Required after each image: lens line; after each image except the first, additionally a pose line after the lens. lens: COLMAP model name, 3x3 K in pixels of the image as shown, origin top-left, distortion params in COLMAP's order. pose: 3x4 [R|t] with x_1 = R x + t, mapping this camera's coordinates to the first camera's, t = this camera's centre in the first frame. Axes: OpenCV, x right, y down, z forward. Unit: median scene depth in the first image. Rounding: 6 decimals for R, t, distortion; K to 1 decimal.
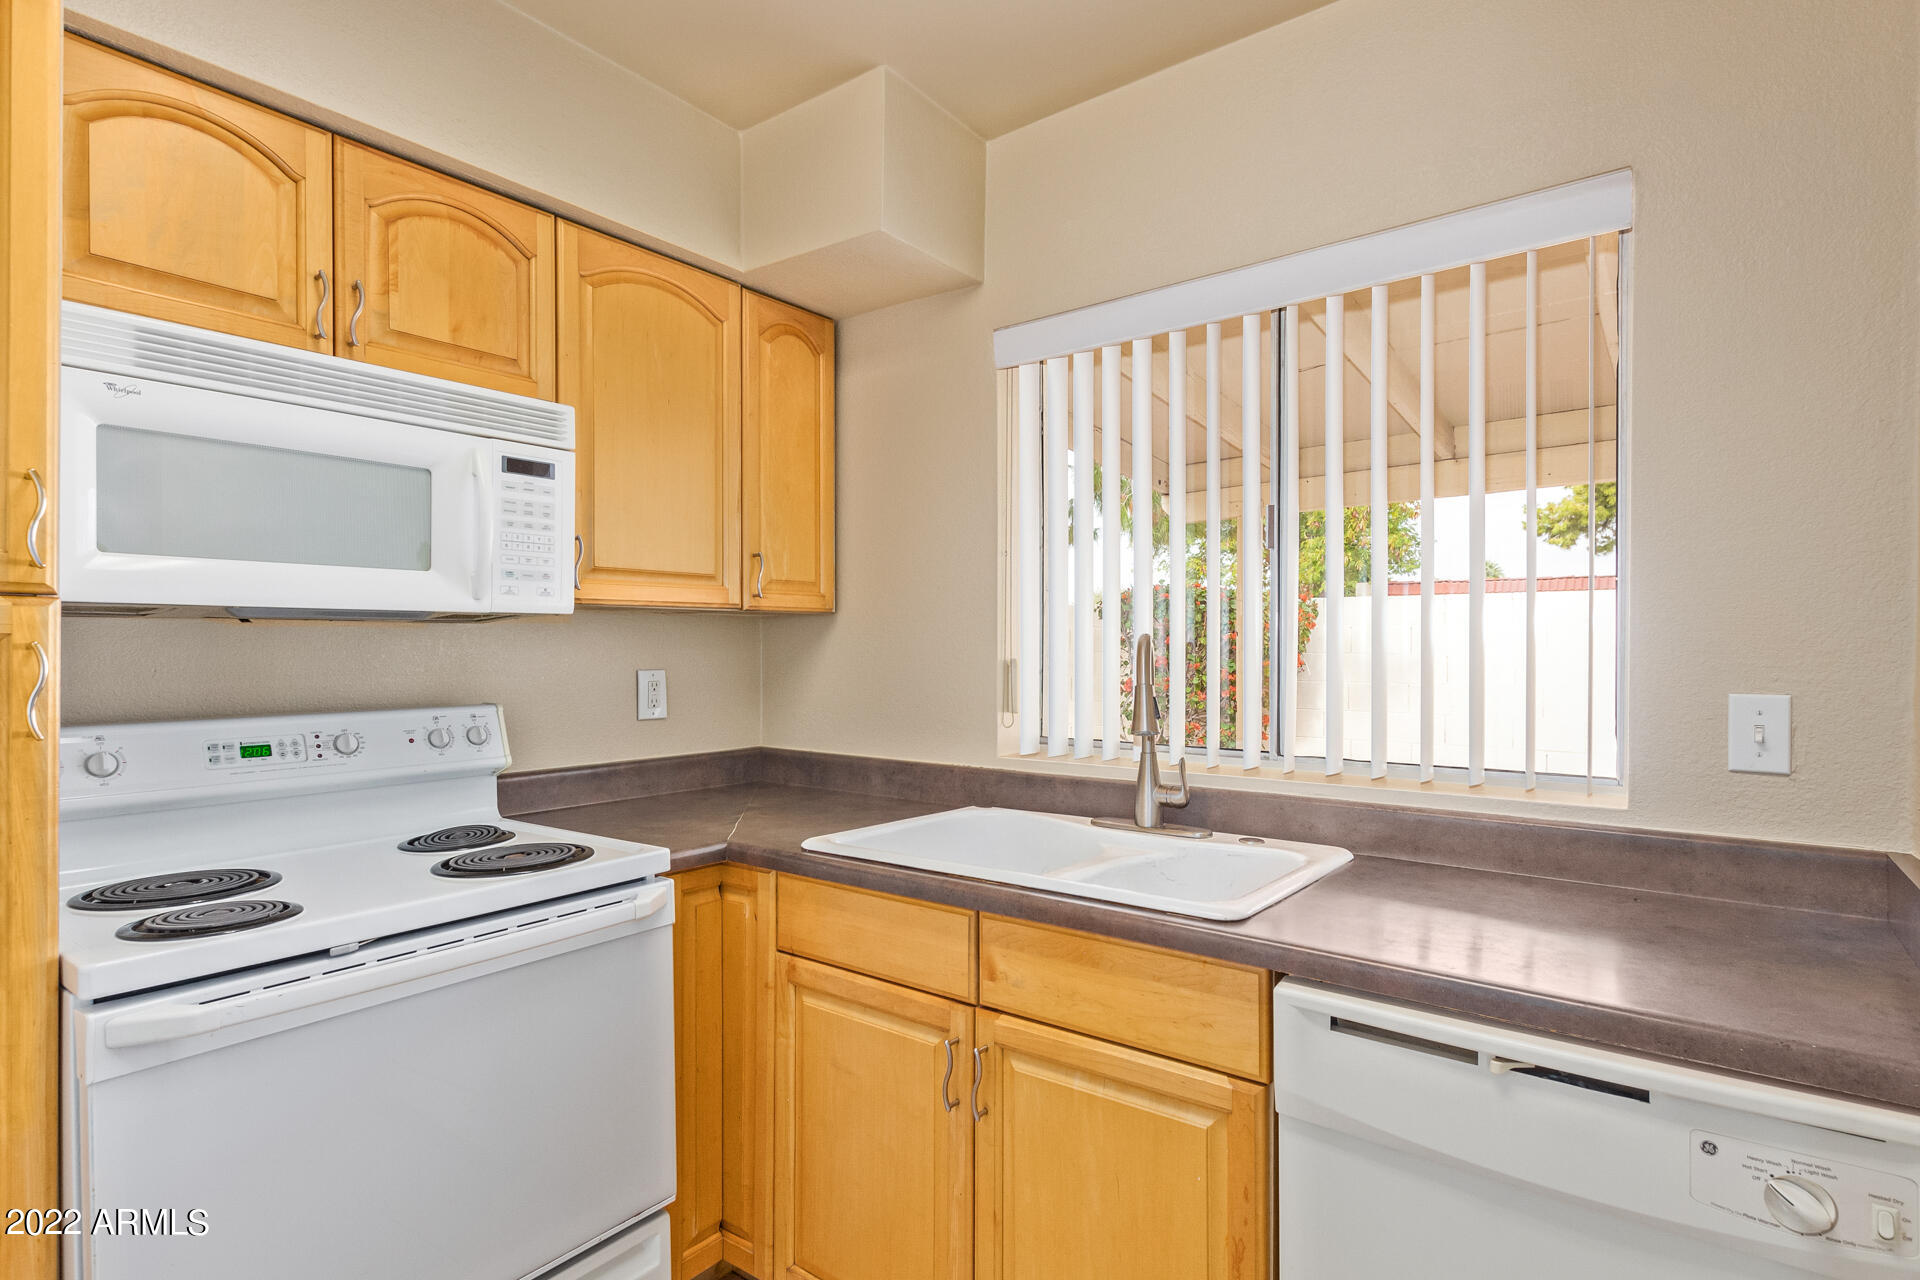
lens RADIAL K [[963.4, 0, 985.8], [0, 963.4, 652.1], [0, 0, 1]] dist [0.006252, -0.001396]
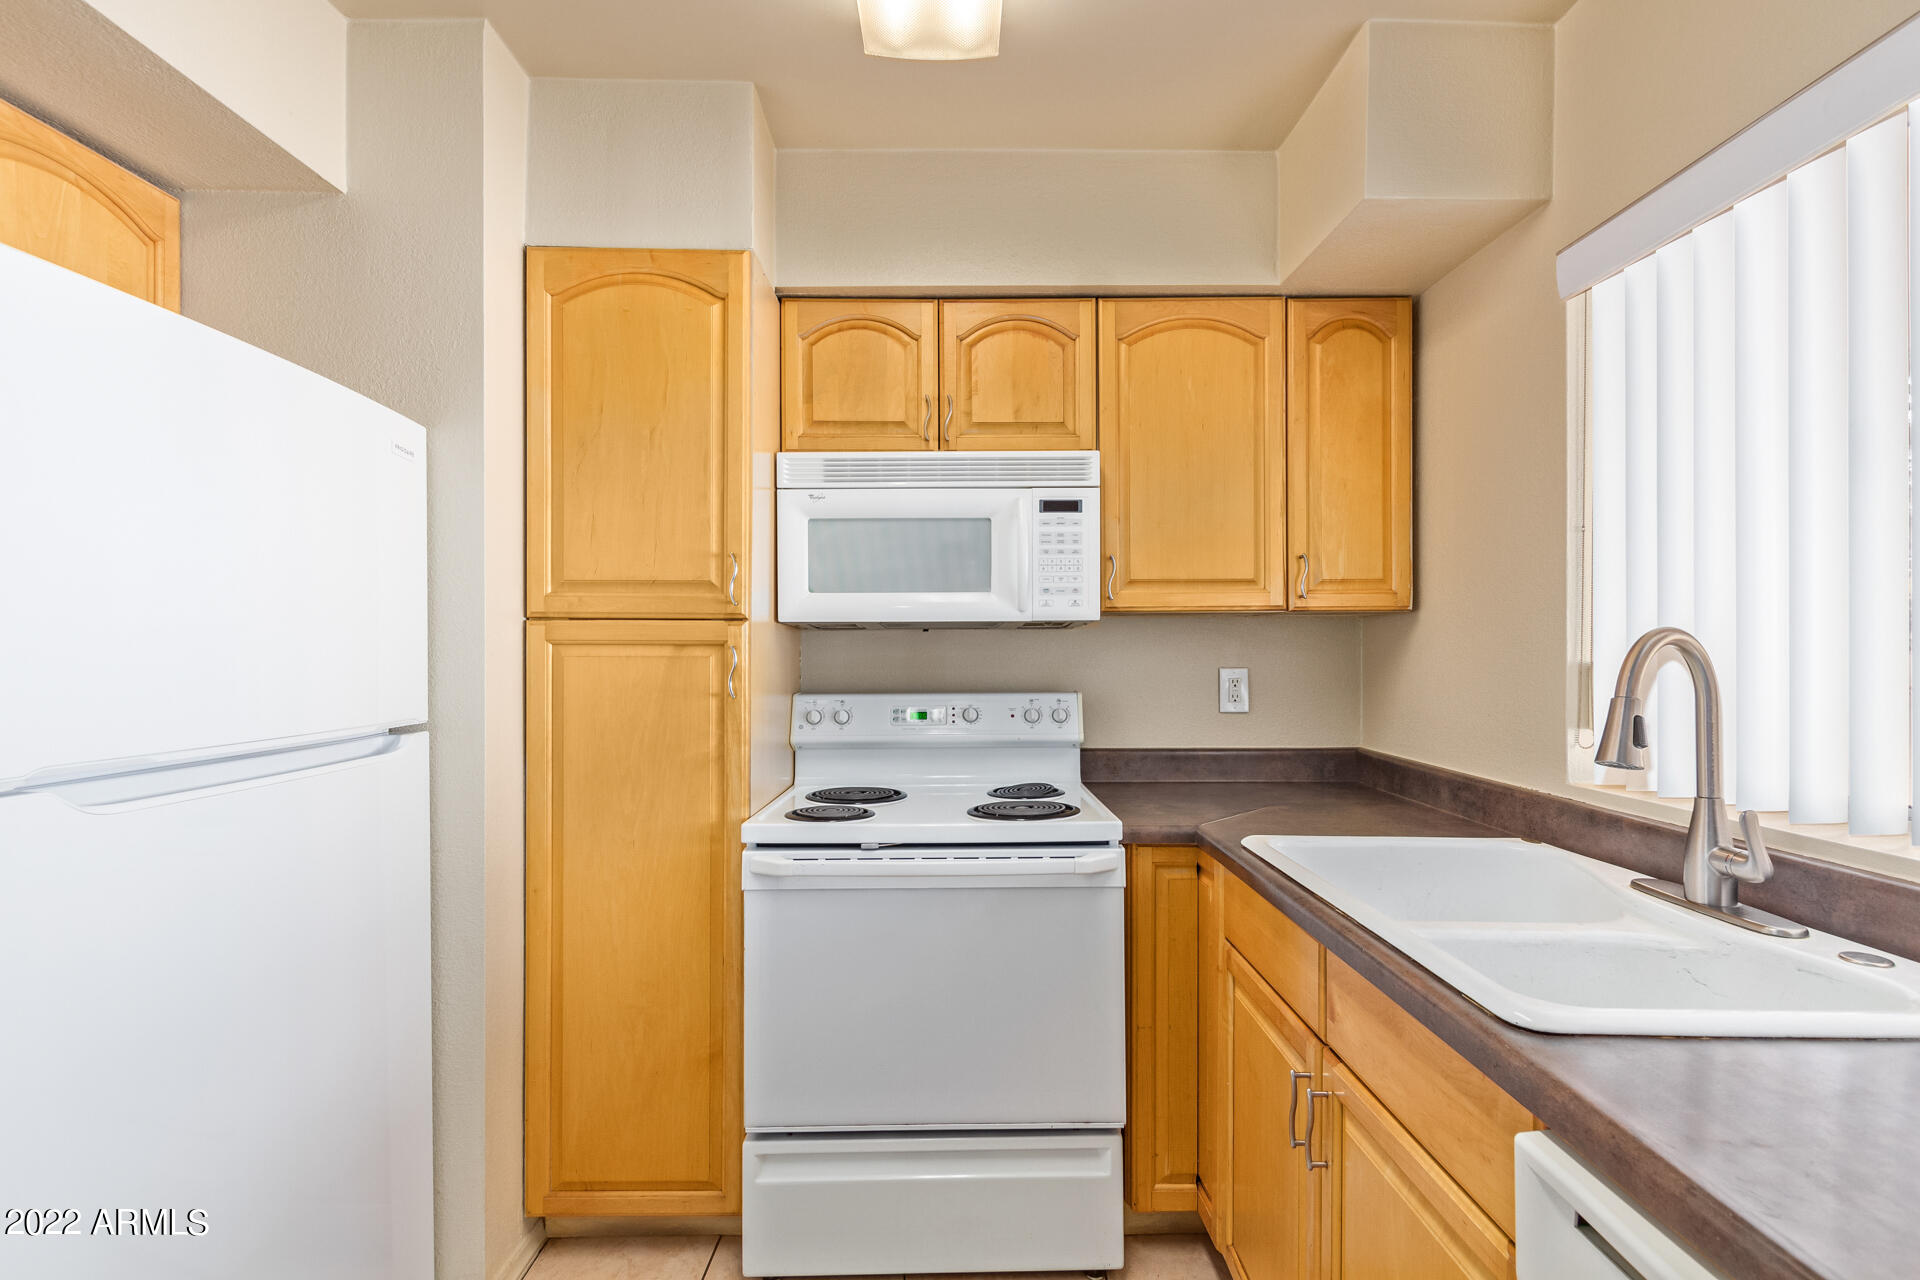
lens RADIAL K [[878.5, 0, 960.4], [0, 878.5, 650.4], [0, 0, 1]] dist [0.011189, -0.005585]
pose [[0.605727, 0.000596, -0.795672, 0.366835], [-0.002246, 0.999997, -0.000961, 0.000141], [0.795669, 0.002369, 0.605726, 0.192036]]
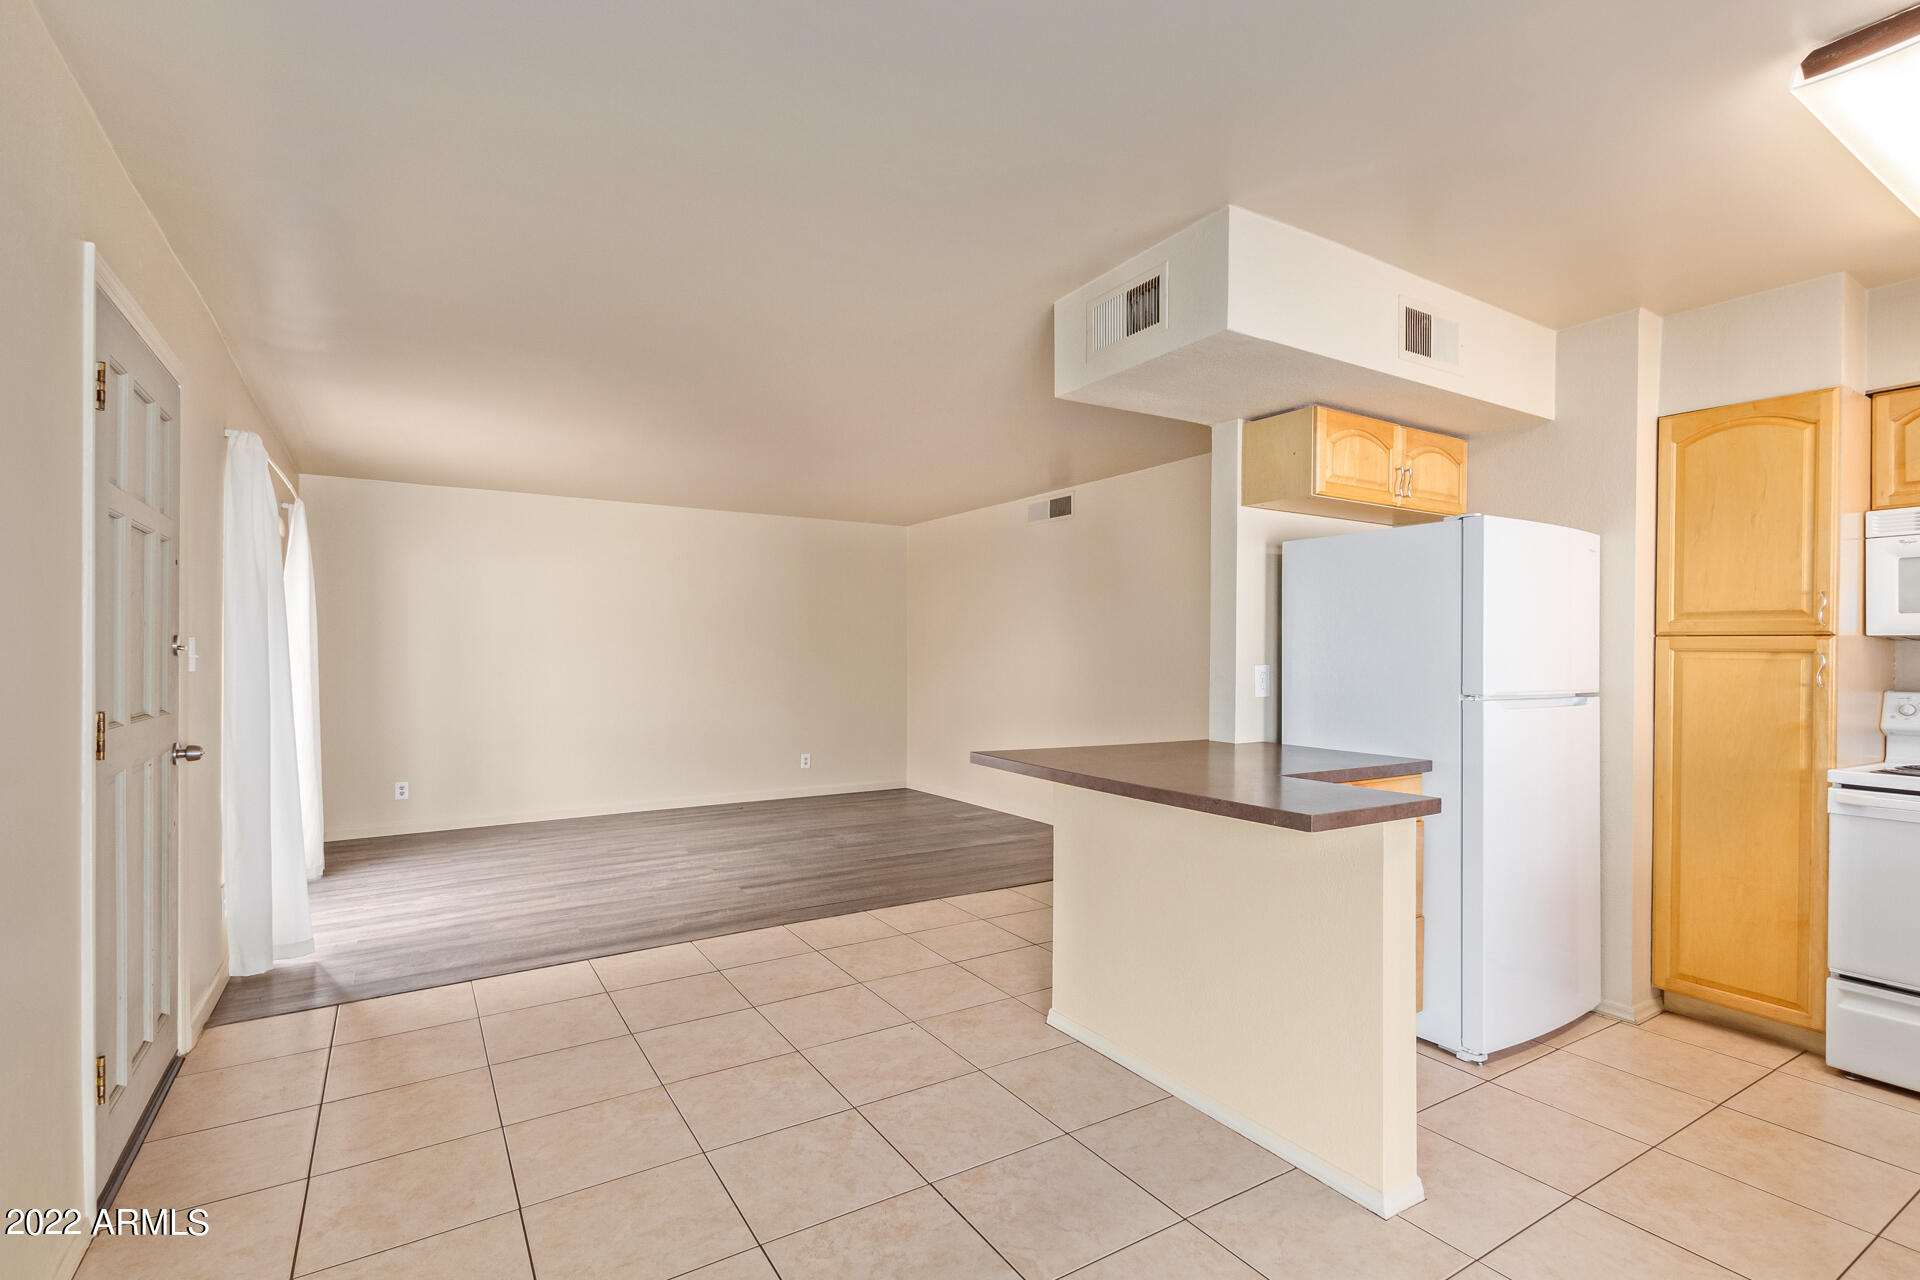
lens RADIAL K [[878.5, 0, 949.0], [0, 878.5, 651.5], [0, 0, 1]] dist [0.011189, -0.005585]
pose [[-0.369359, -0.005594, -0.929270, 1.374133], [-0.014650, 0.999893, -0.000196, 0.014853], [0.929171, 0.013541, -0.369401, -0.238260]]
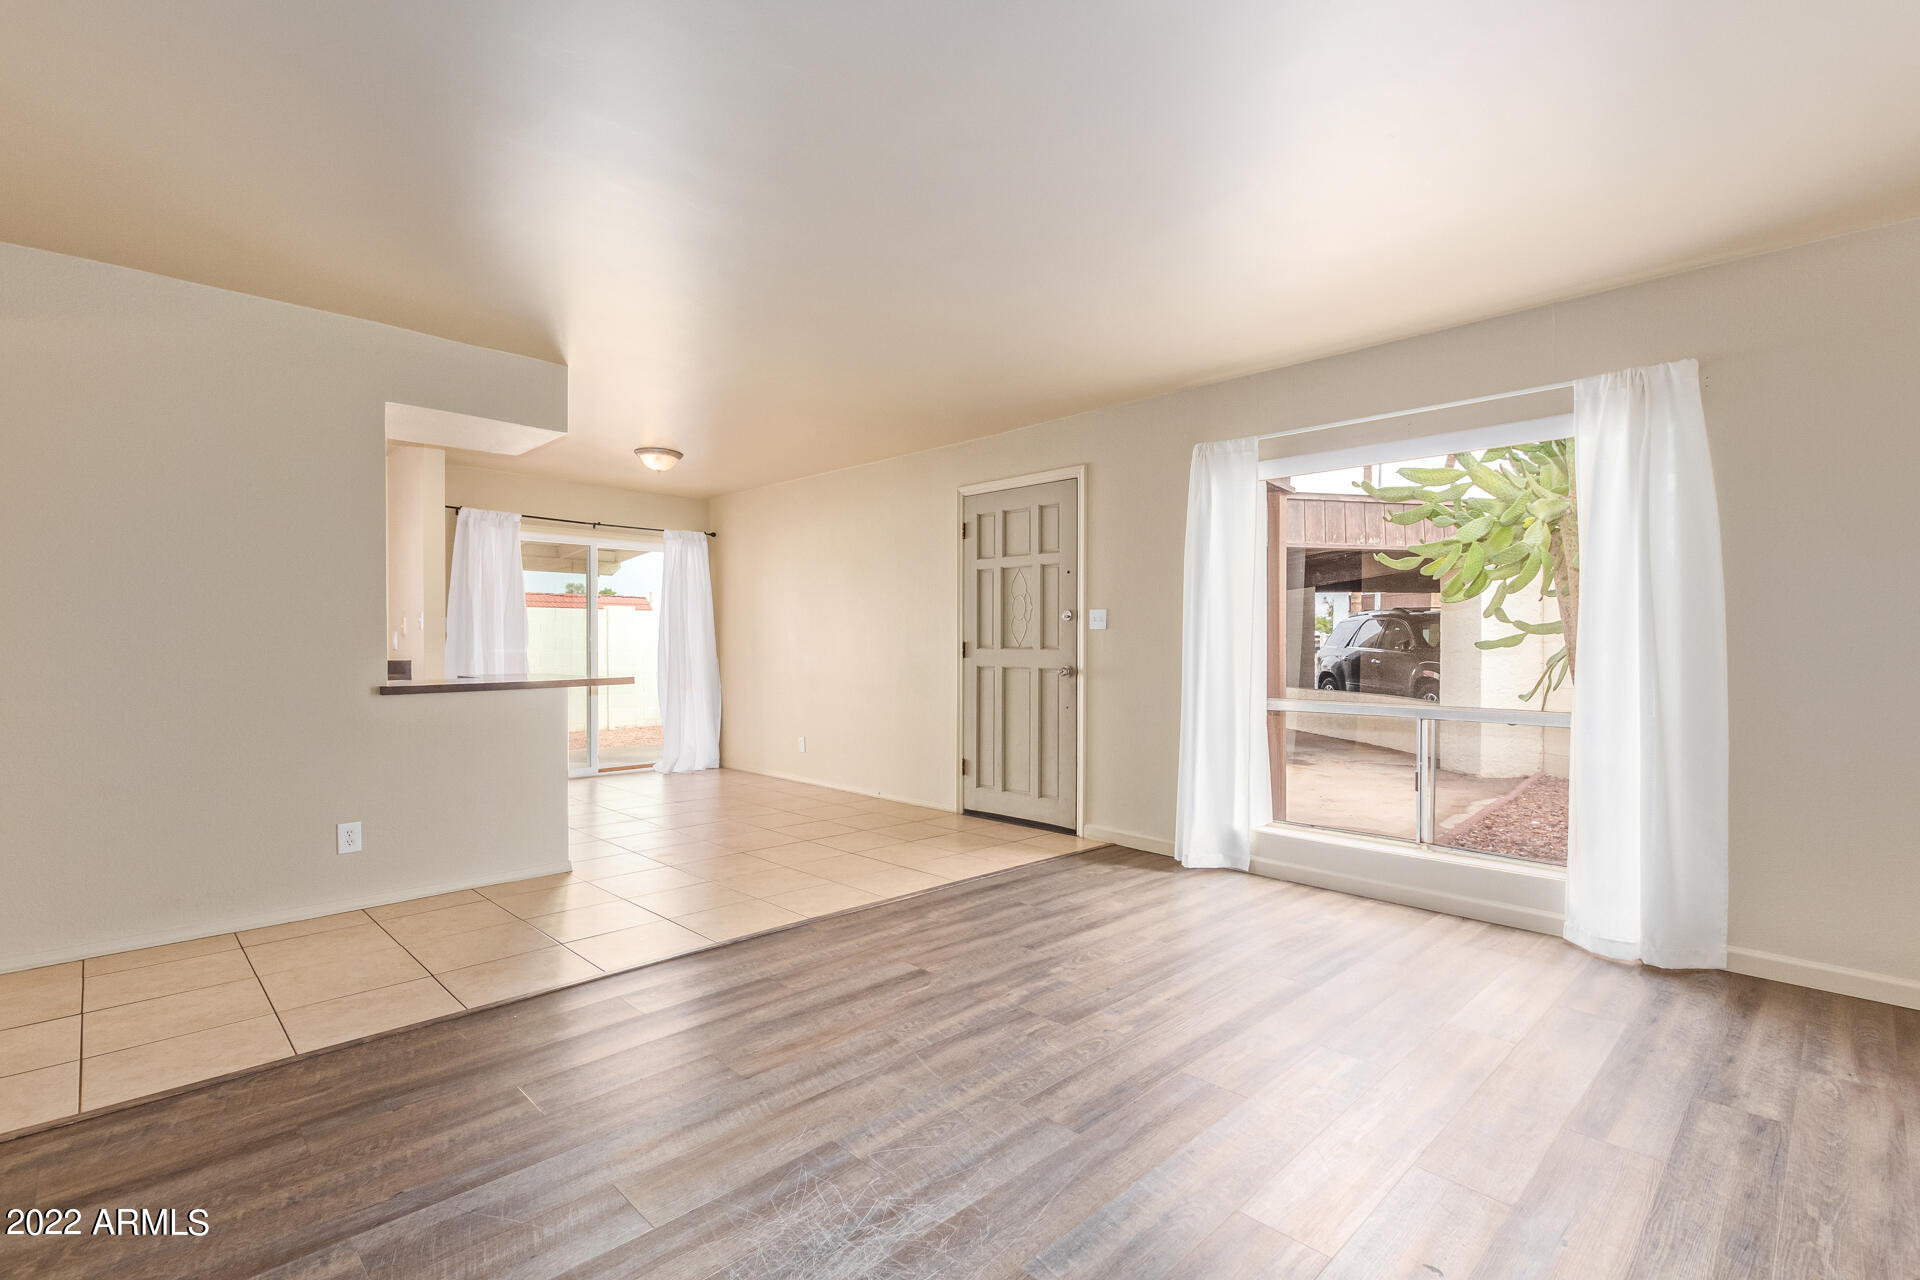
lens RADIAL K [[878.5, 0, 952.0], [0, 878.5, 632.2], [0, 0, 1]] dist [0.011189, -0.005585]
pose [[0.157682, 0.013163, 0.987402, -2.408618], [0.007126, 0.999870, -0.014468, 0.109853], [-0.987464, 0.009318, 0.157568, -2.056449]]
